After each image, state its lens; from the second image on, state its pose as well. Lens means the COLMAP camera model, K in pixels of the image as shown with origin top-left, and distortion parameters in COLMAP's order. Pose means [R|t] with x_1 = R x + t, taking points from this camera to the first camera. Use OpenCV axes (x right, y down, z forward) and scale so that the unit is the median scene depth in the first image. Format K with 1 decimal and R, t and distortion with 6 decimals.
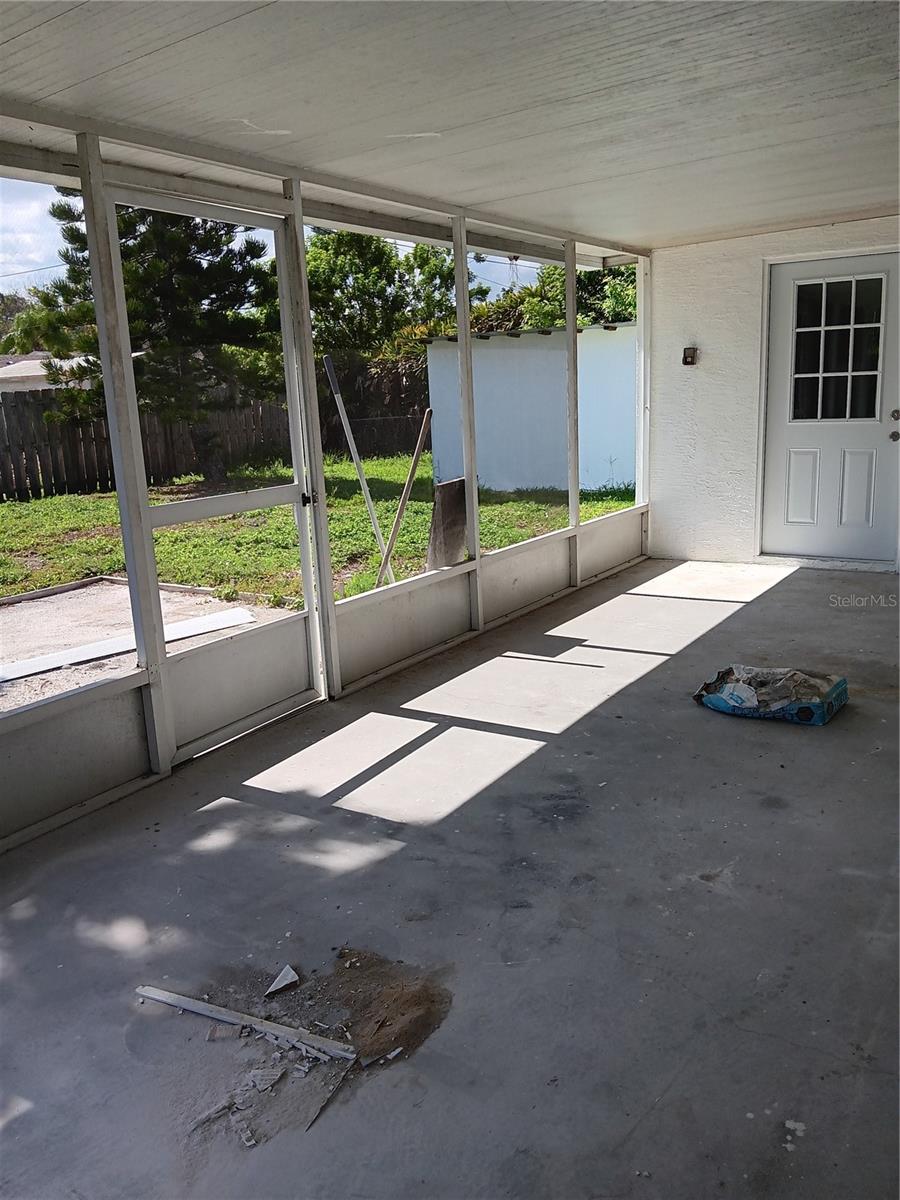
lens RADIAL K [[932.2, 0, 440.6], [0, 932.2, 602.7], [0, 0, 1]] dist [0.112887, -0.259897]
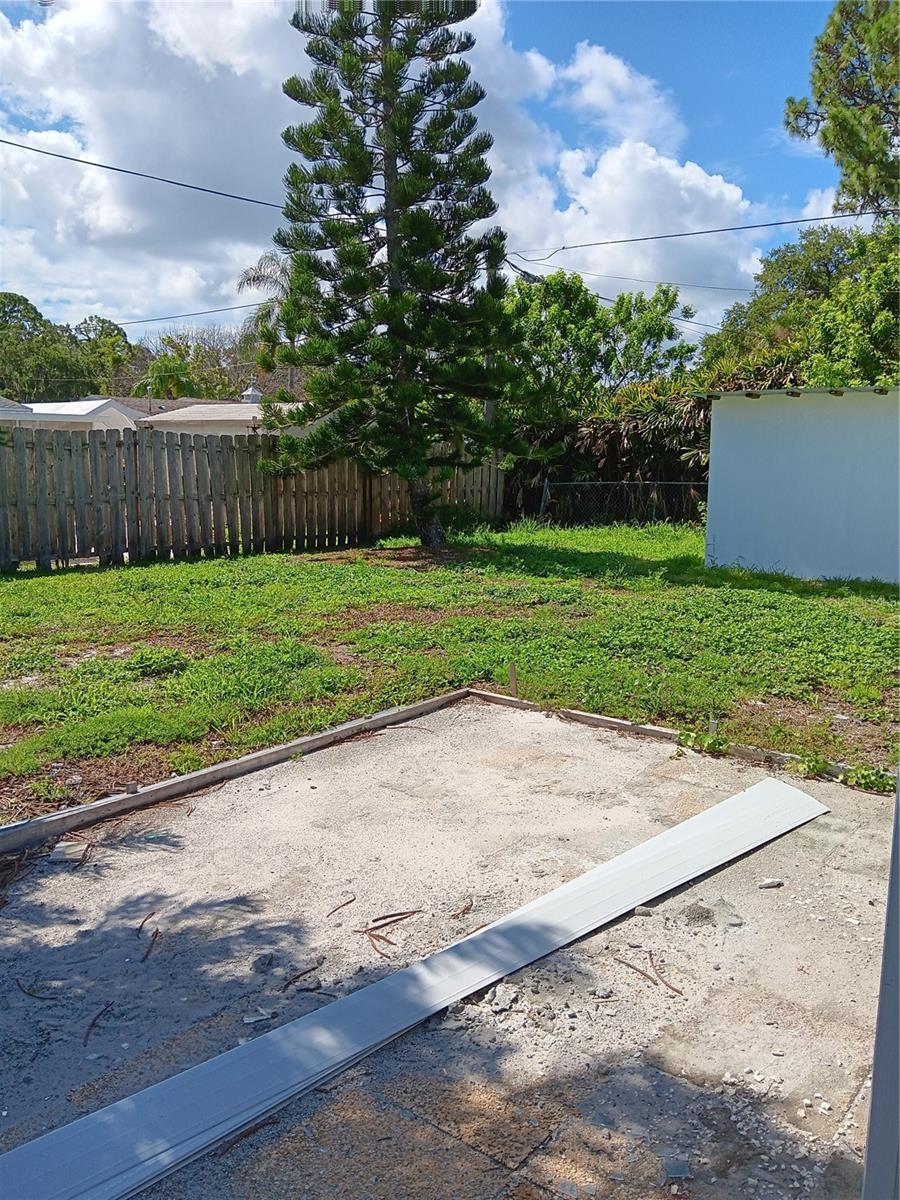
lens RADIAL K [[932.2, 0, 440.6], [0, 932.2, 602.7], [0, 0, 1]] dist [0.112887, -0.259897]
pose [[0.994551, 0.060768, -0.084713, -0.158280], [-0.066192, 0.995830, -0.062771, -0.023190], [0.080546, 0.068036, 0.994426, 0.140331]]
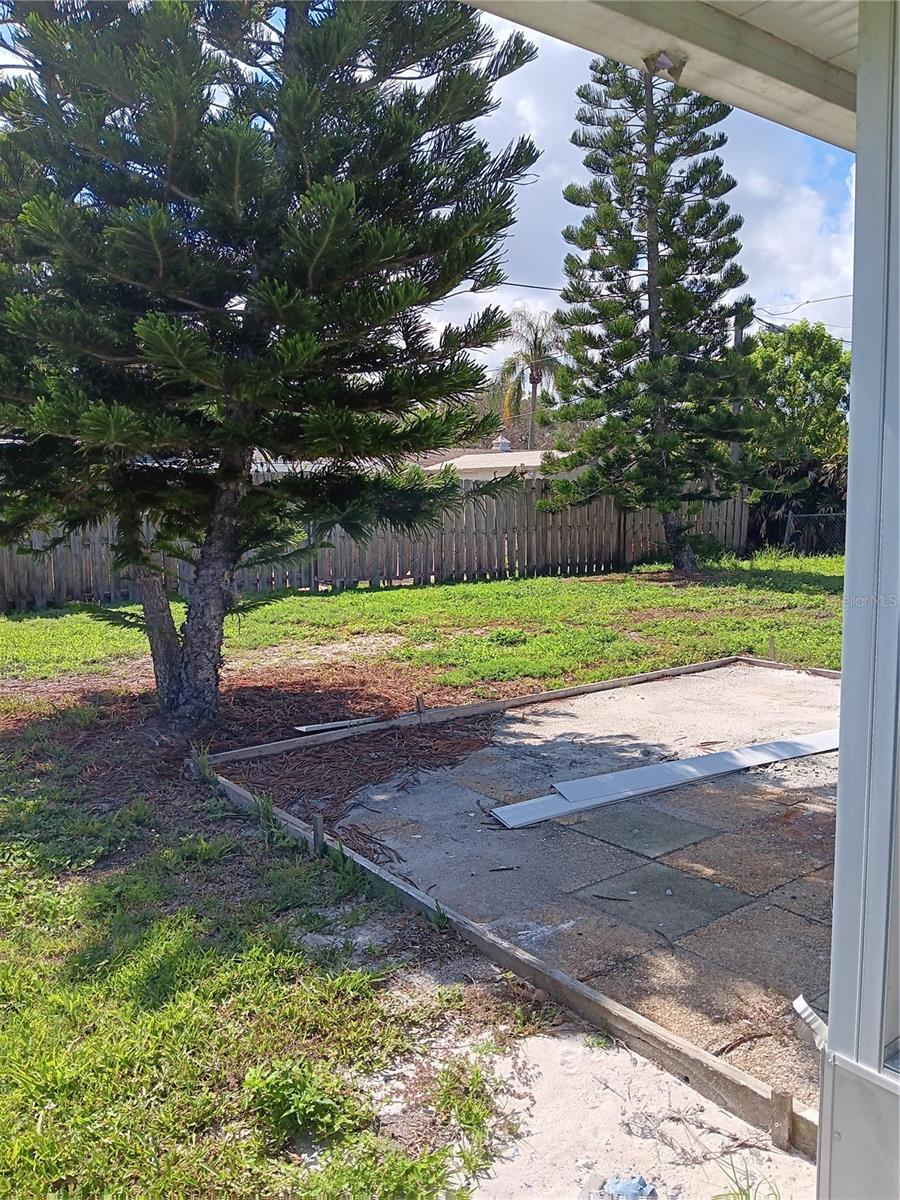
lens RADIAL K [[932.2, 0, 440.6], [0, 932.2, 602.7], [0, 0, 1]] dist [0.112887, -0.259897]
pose [[0.945279, 0.065803, -0.319559, -0.166659], [-0.097627, 0.991621, -0.084593, 0.014857], [0.311315, 0.111161, 0.943783, -0.023335]]
